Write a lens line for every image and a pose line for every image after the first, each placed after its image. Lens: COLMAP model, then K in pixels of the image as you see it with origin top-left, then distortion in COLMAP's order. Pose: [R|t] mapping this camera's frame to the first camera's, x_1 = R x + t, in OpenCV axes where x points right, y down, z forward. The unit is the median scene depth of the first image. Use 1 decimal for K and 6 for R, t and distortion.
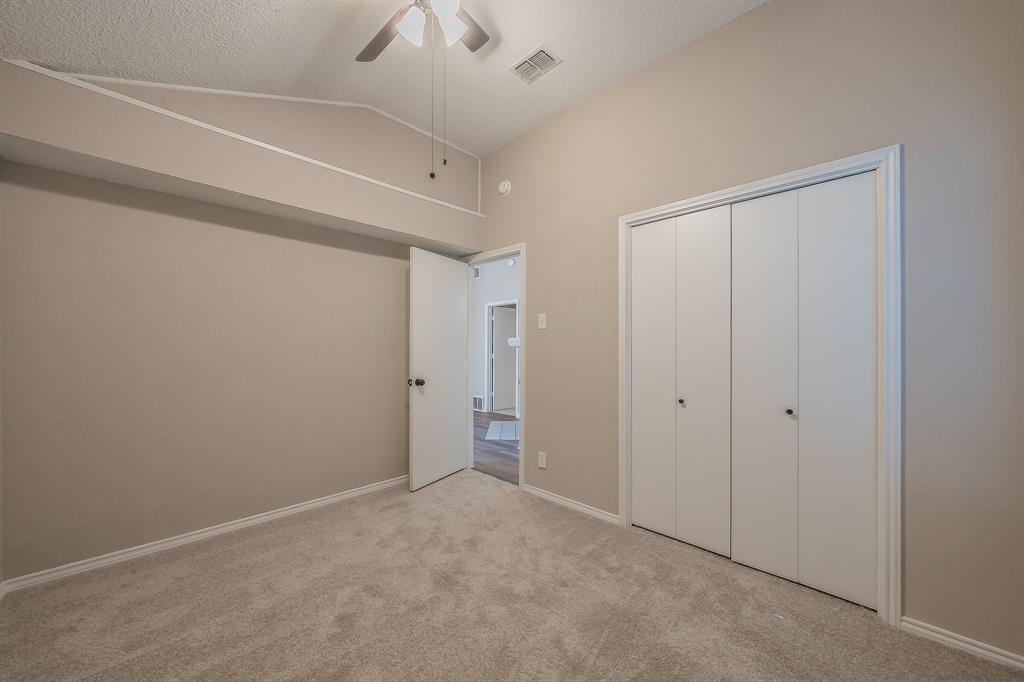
lens RADIAL K [[381.8, 0, 510.1], [0, 381.8, 350.1], [0, 0, 1]] dist [0.000656, 0.000025]
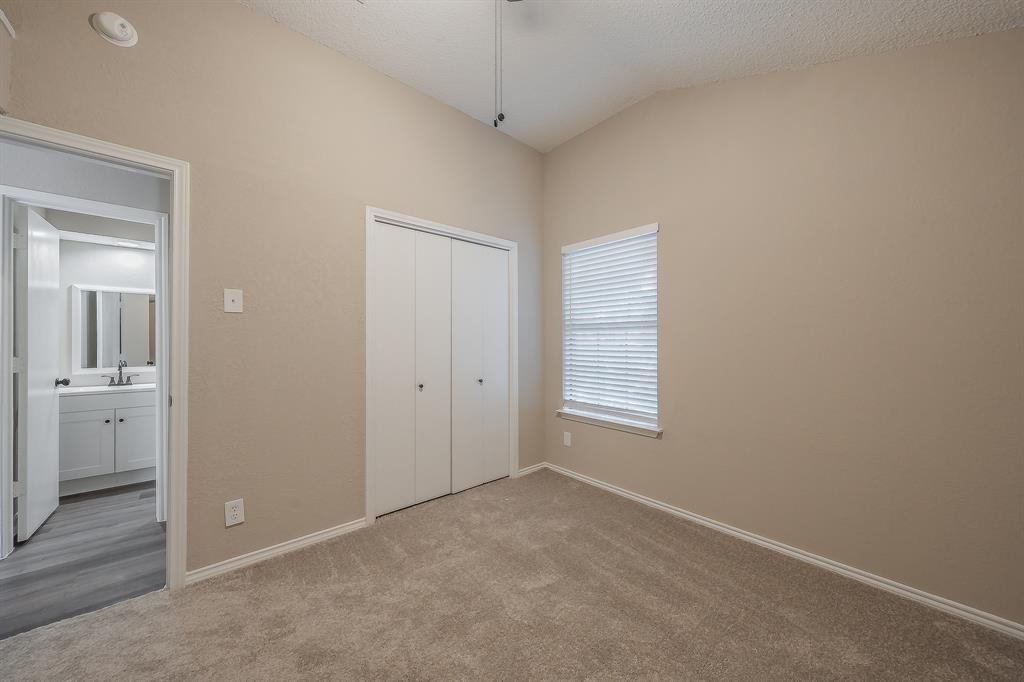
lens RADIAL K [[363.4, 0, 512.9], [0, 363.4, 339.2], [0, 0, 1]] dist [-0.000563, -0.000065]
pose [[0.064869, 0.002610, 0.997890, -0.602601], [0.001723, 0.999995, -0.002727, -0.008391], [-0.997892, 0.001896, 0.064864, 0.572974]]
